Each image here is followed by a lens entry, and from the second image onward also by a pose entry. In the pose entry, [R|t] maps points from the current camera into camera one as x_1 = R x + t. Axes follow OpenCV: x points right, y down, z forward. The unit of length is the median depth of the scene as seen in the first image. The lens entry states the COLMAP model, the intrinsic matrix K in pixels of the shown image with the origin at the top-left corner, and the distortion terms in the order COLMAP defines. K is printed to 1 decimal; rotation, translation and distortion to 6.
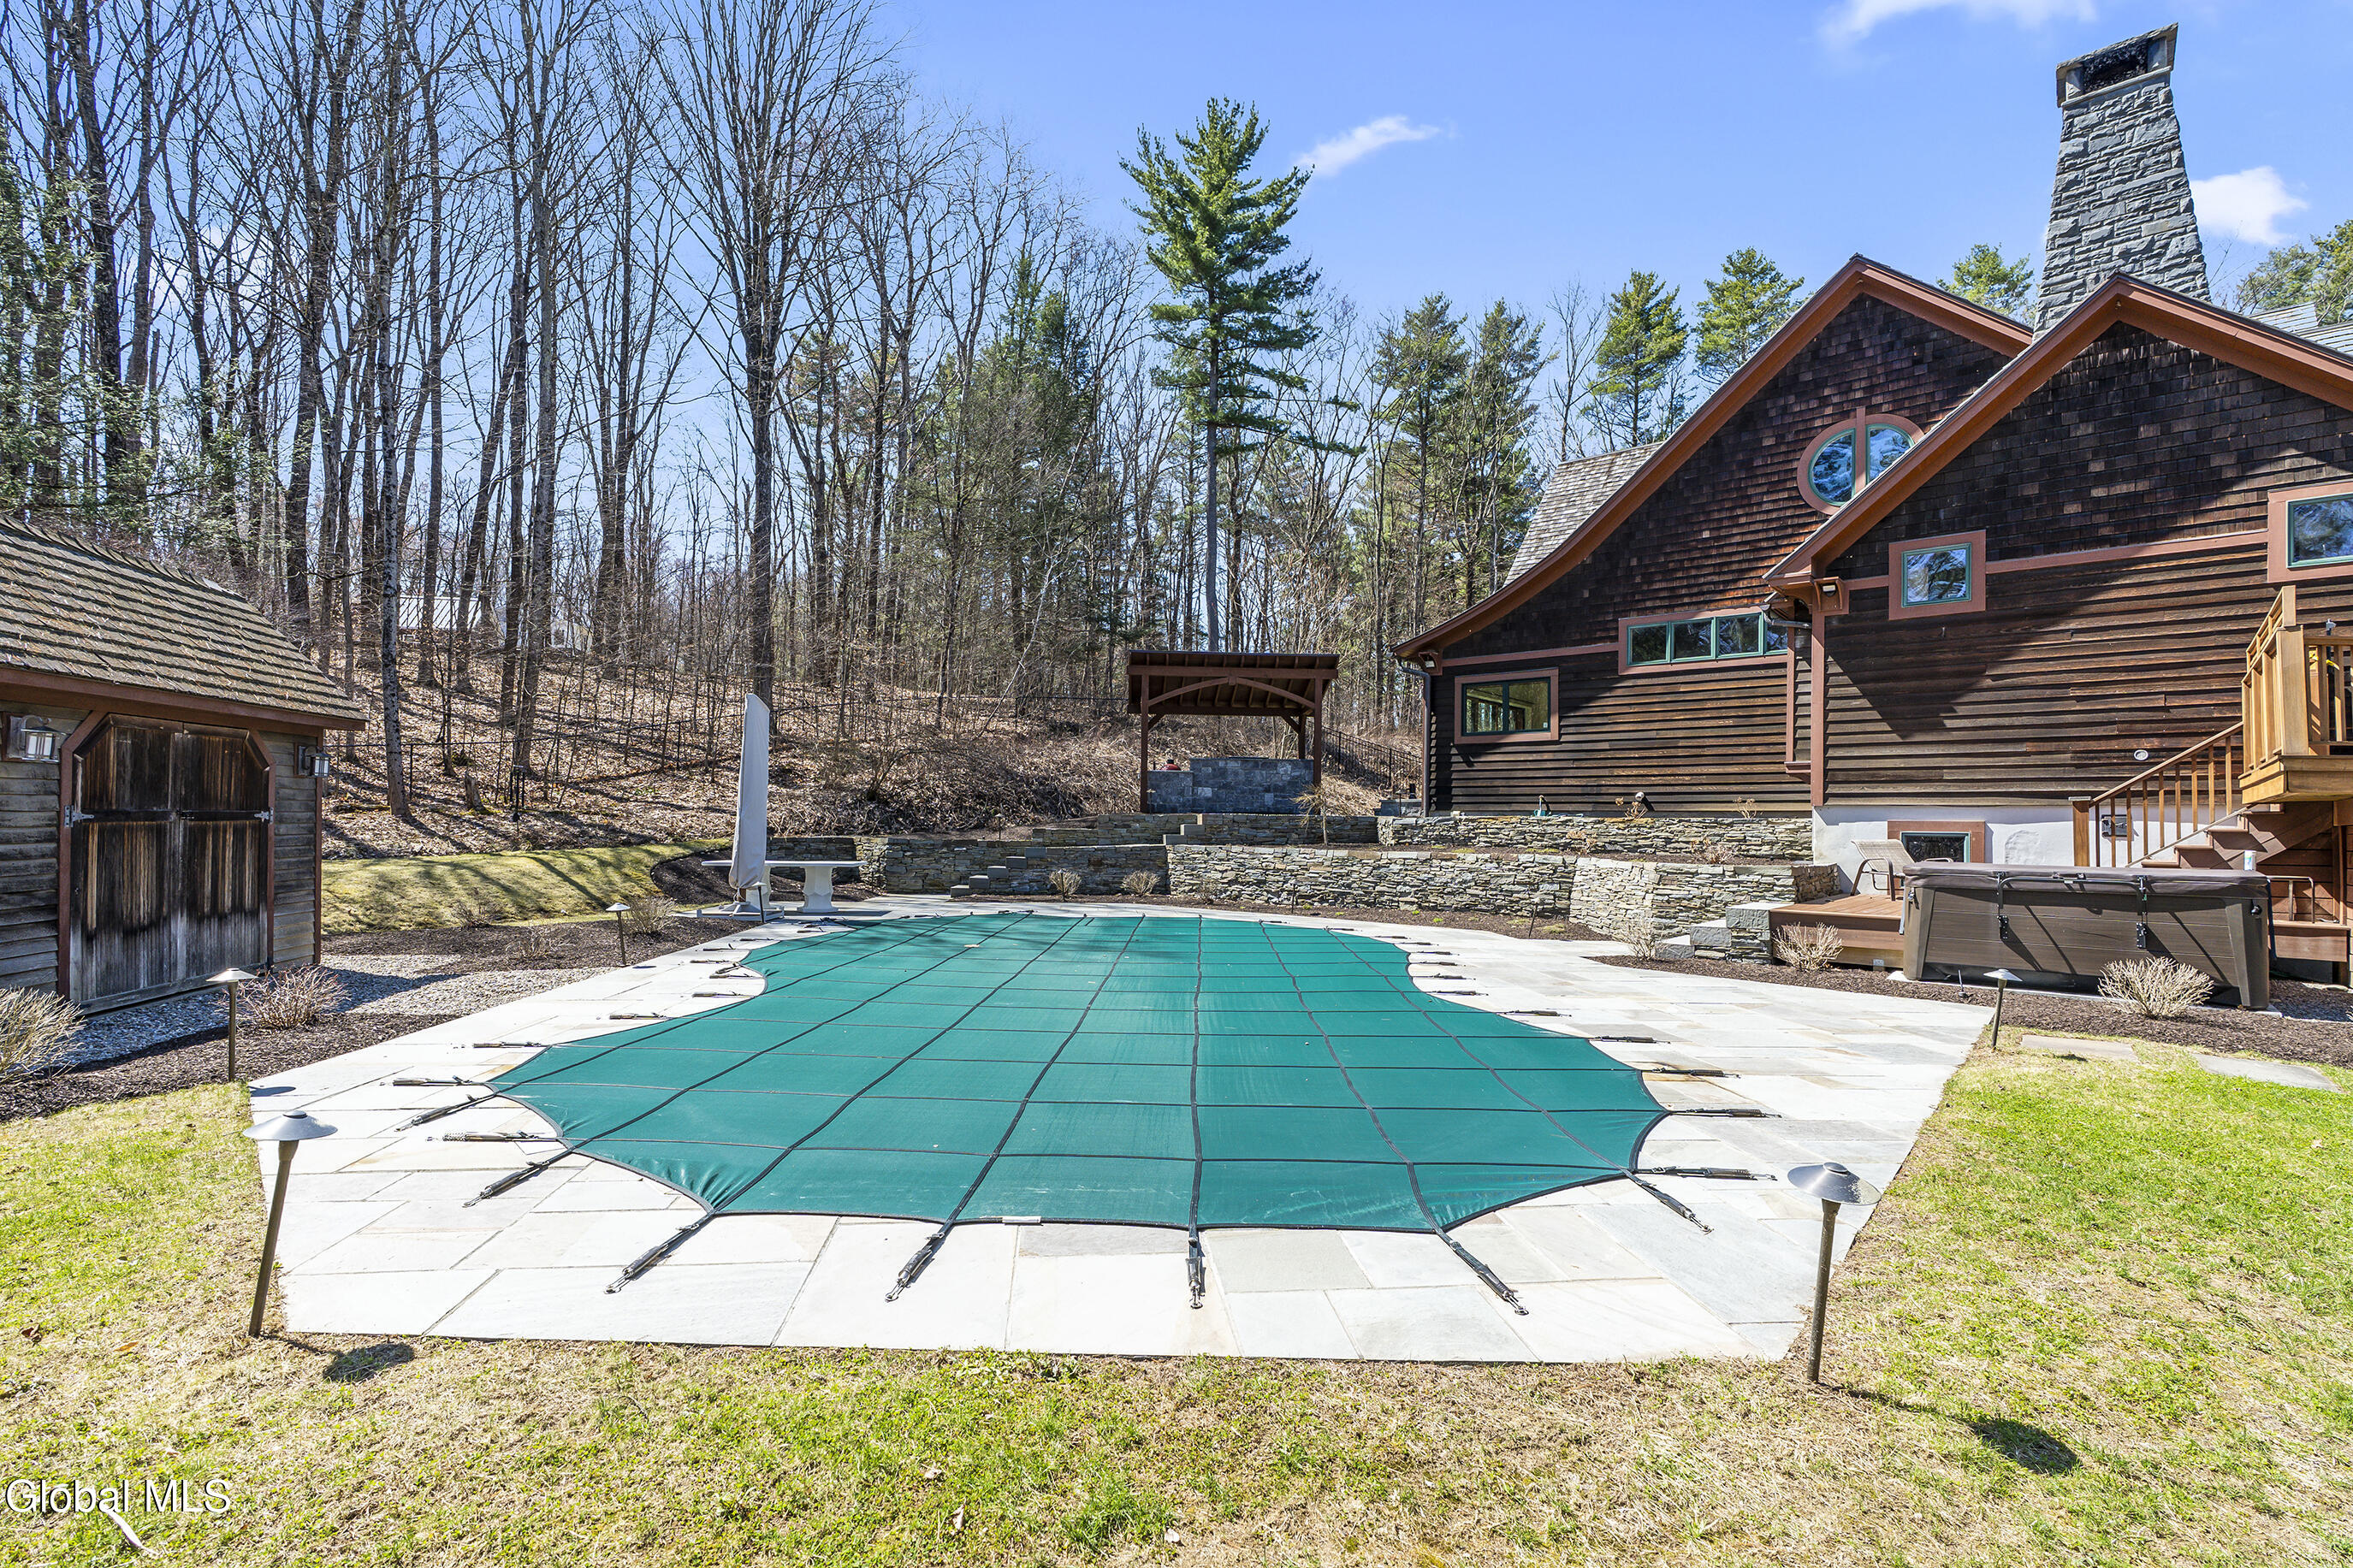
lens RADIAL K [[1071.1, 0, 1174.9], [0, 1071.1, 754.5], [0, 0, 1]] dist [-0.000741, 0.000191]
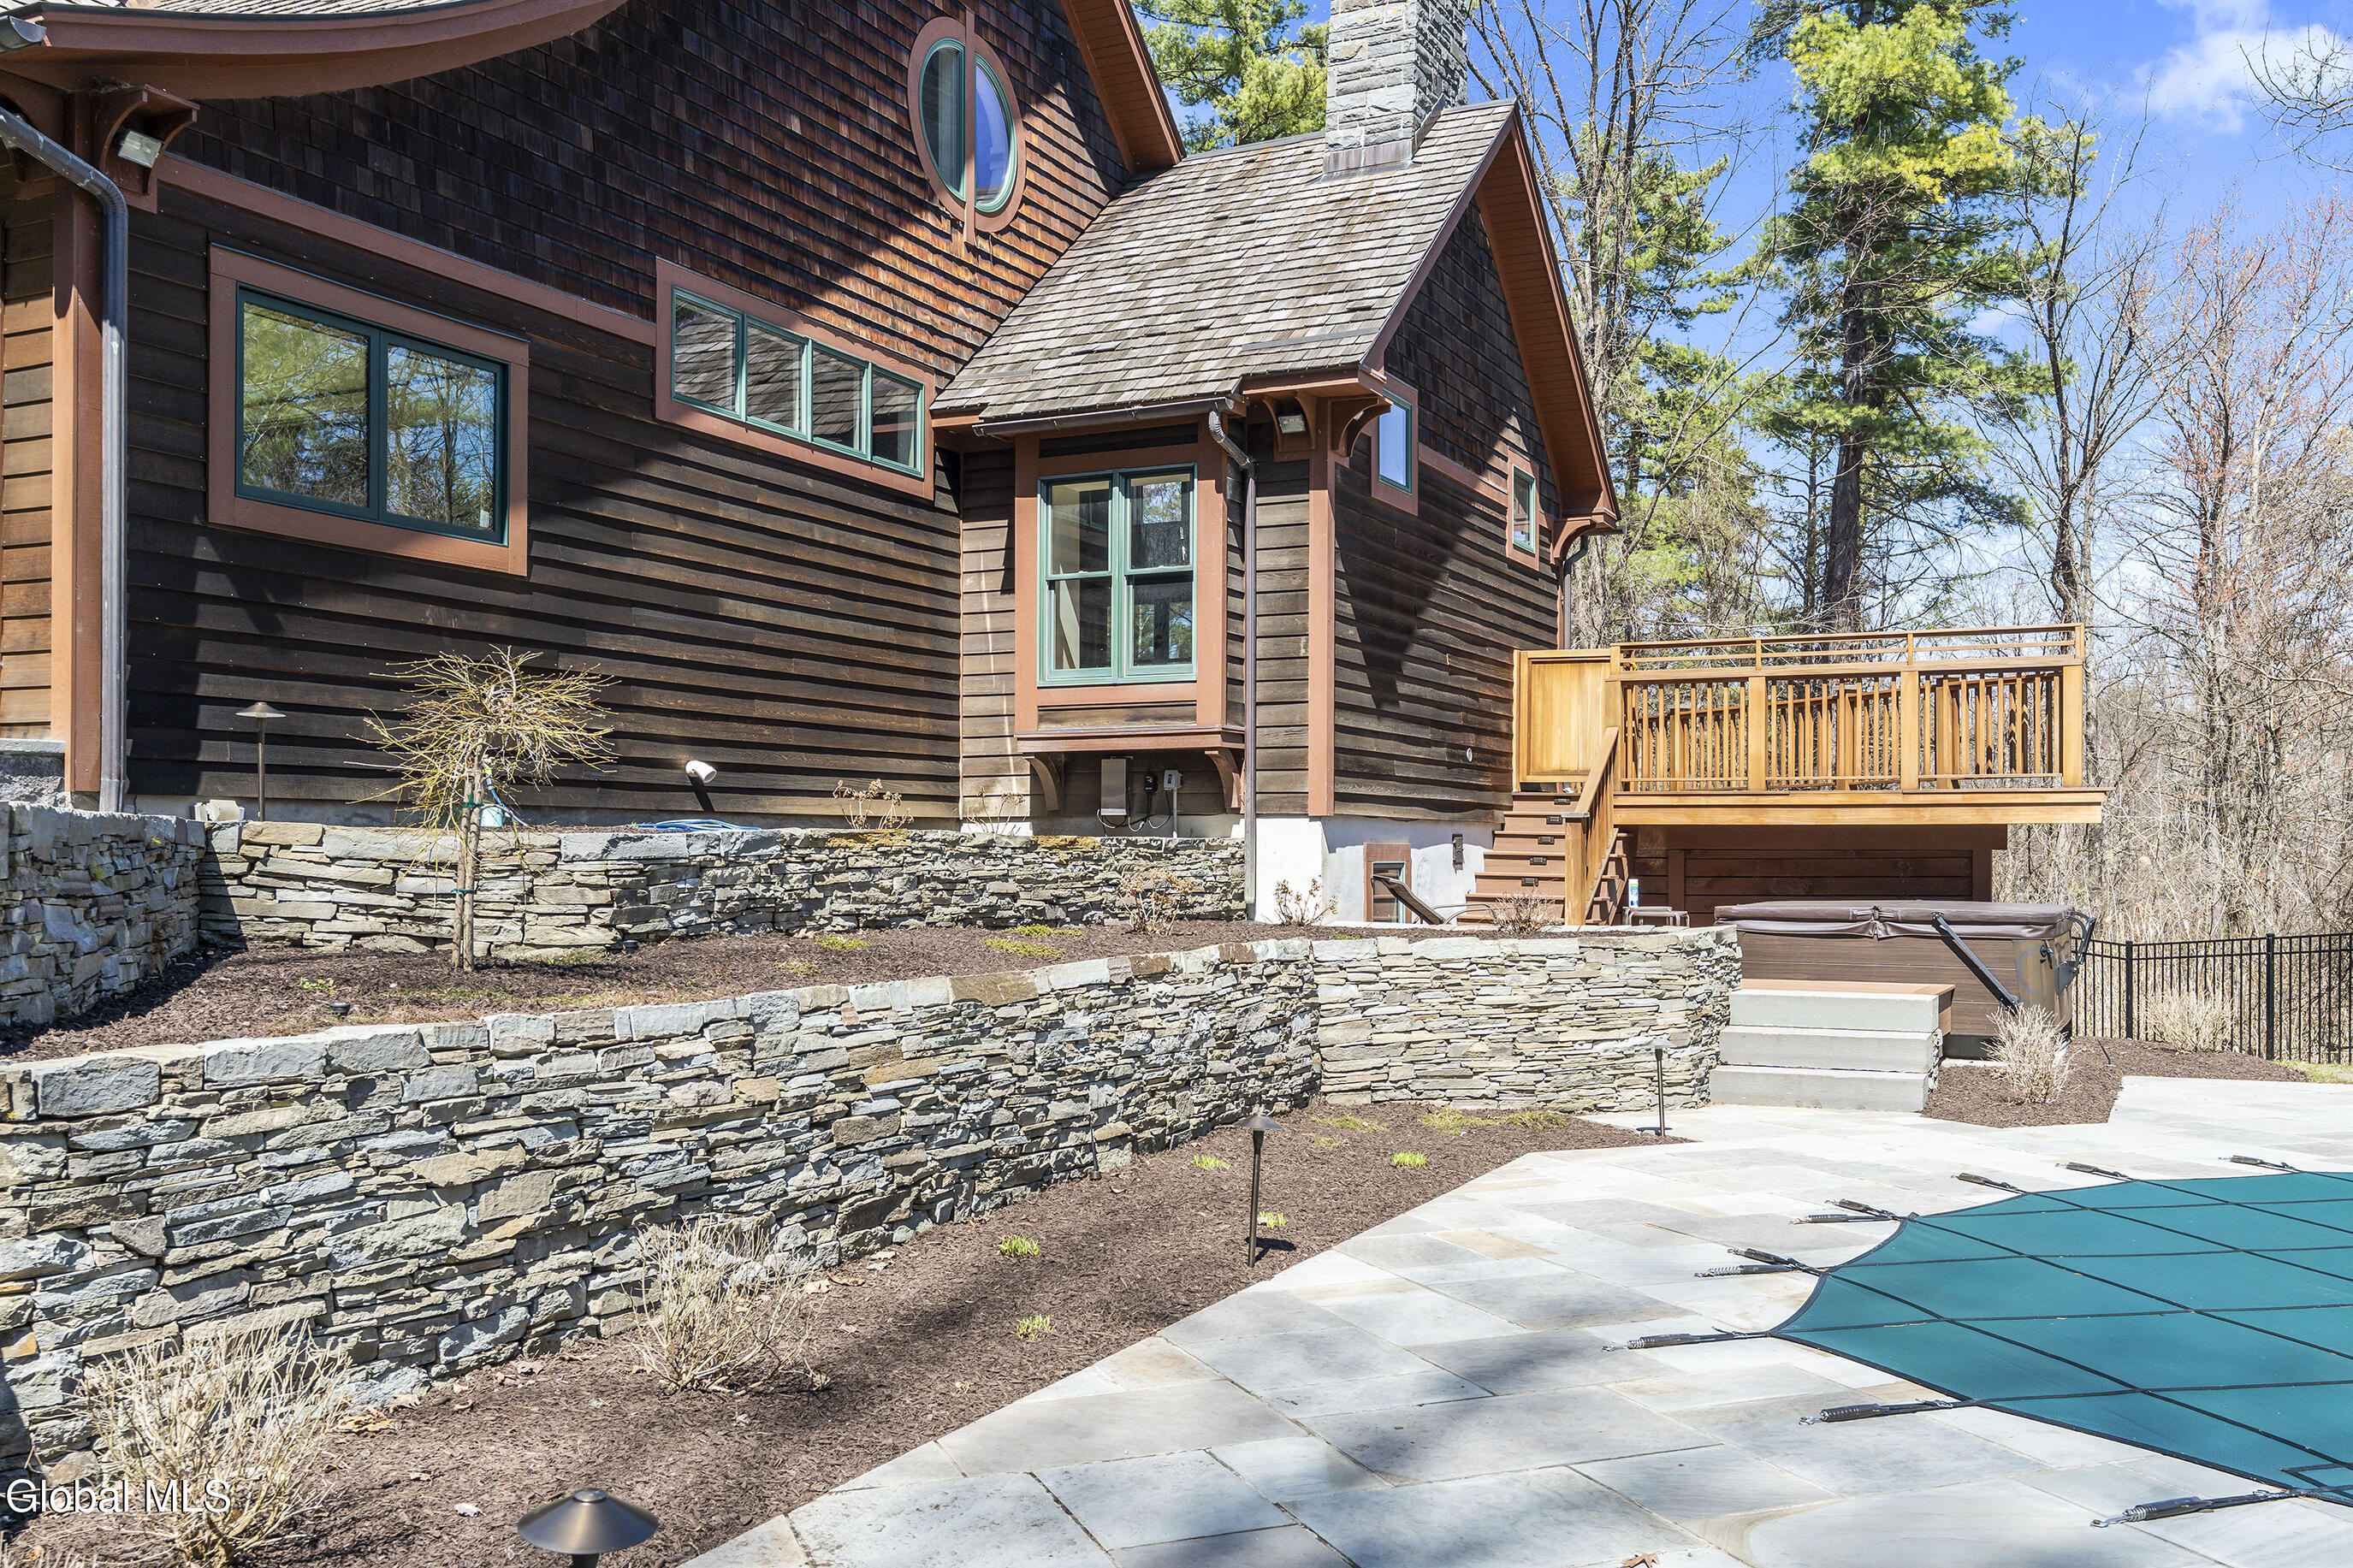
lens RADIAL K [[2042.6, 0, 1175.8], [0, 2042.6, 793.7], [0, 0, 1]] dist [0.001163, 0.003703]
pose [[-0.261655, 0.015302, 0.965040, -0.273521], [-0.067683, 0.997122, -0.034162, 0.059674], [-0.962785, -0.074256, -0.259867, 1.034703]]
